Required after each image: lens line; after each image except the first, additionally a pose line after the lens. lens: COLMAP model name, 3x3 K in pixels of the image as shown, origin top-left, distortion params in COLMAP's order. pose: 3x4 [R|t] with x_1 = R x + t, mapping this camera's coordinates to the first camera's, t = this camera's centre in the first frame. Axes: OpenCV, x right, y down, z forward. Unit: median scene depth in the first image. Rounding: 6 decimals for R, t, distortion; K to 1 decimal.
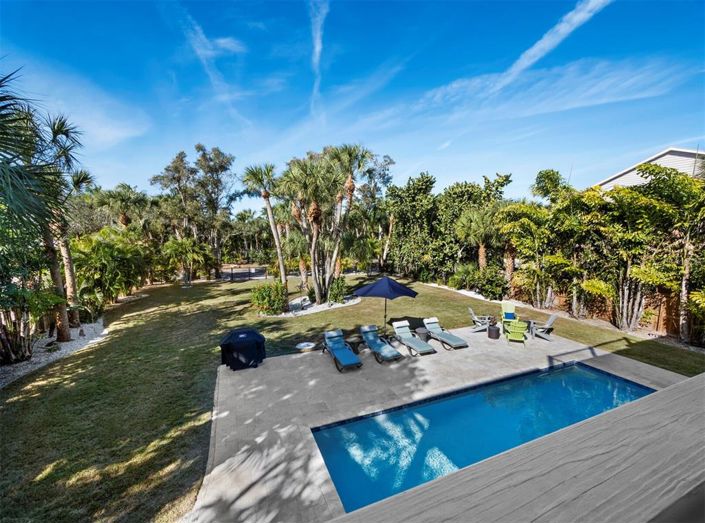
lens RADIAL K [[286.3, 0, 352.5], [0, 286.3, 261.5], [0, 0, 1]] dist [0.000064, 0.000461]
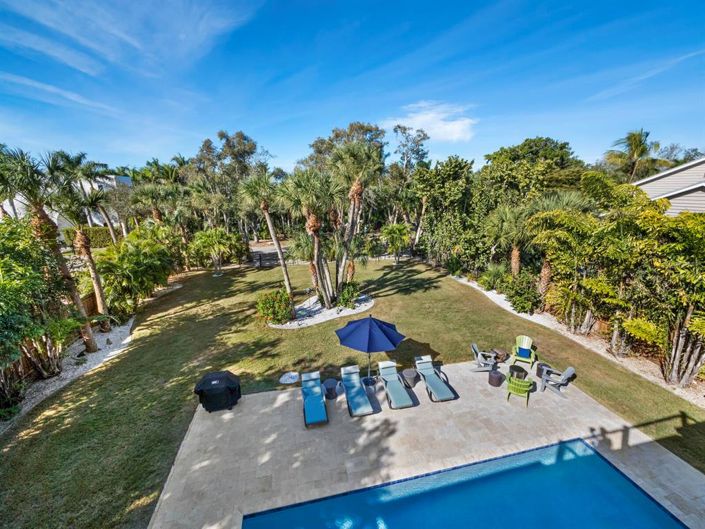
lens RADIAL K [[287.8, 0, 352.5], [0, 287.8, 264.5], [0, 0, 1]] dist [-0.008178, -0.000095]
pose [[0.985150, 0.022698, -0.170192, 0.143026], [0.002184, 0.989487, 0.144608, -0.161278], [0.171685, -0.142832, 0.974743, 0.083810]]
